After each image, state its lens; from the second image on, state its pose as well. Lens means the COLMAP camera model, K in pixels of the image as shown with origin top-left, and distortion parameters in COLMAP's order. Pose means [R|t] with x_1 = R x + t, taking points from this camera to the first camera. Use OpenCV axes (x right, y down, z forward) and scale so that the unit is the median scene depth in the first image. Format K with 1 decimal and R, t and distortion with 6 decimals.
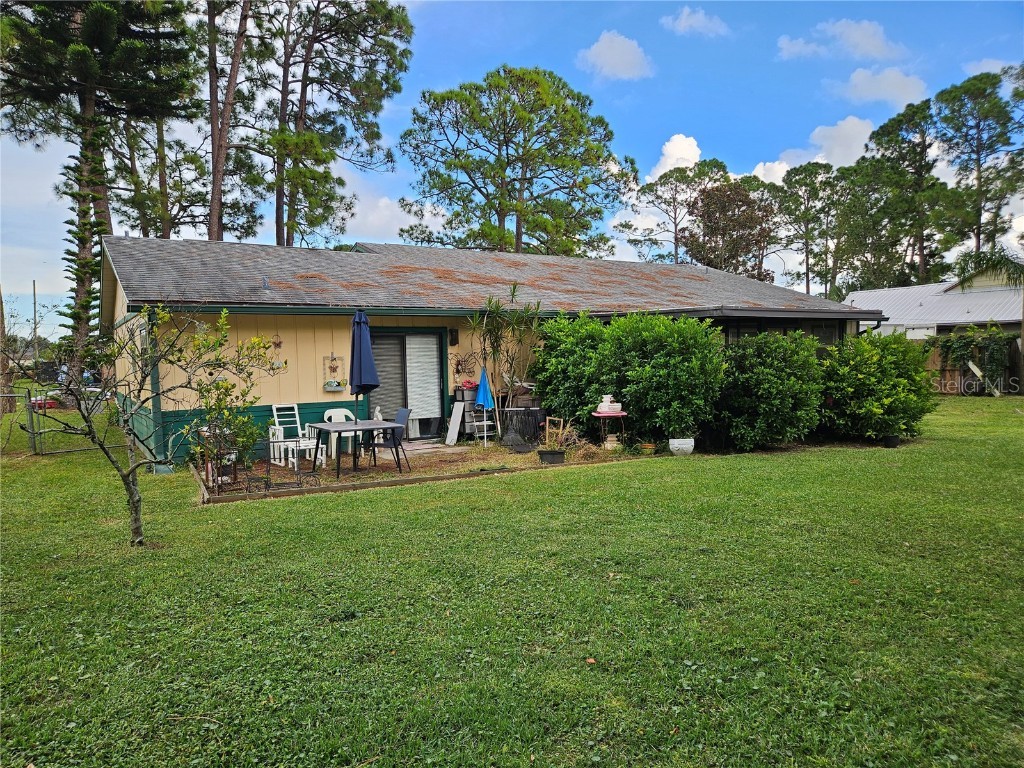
lens RADIAL K [[682.0, 0, 504.3], [0, 682.0, 419.3], [0, 0, 1]] dist [0.082997, -0.071758]
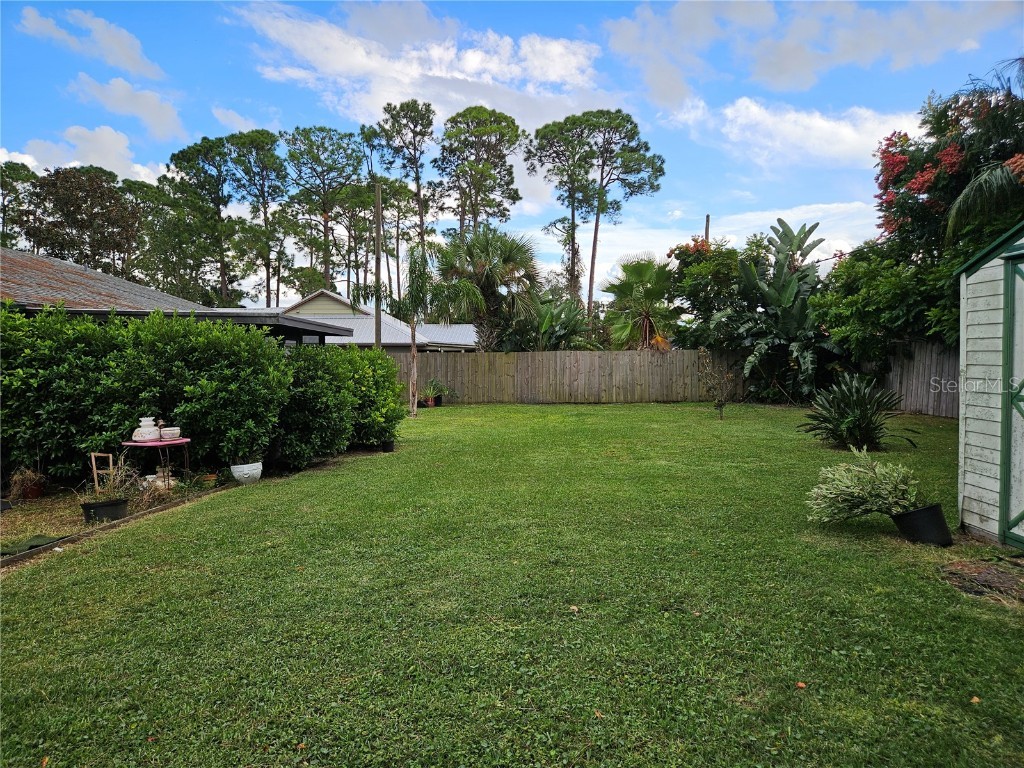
lens RADIAL K [[682.0, 0, 499.8], [0, 682.0, 399.5], [0, 0, 1]] dist [0.082997, -0.071758]
pose [[0.546448, -0.029226, 0.836983, -0.261579], [0.073663, 0.997195, -0.013273, -0.015604], [-0.834247, 0.068908, 0.547068, 0.239310]]
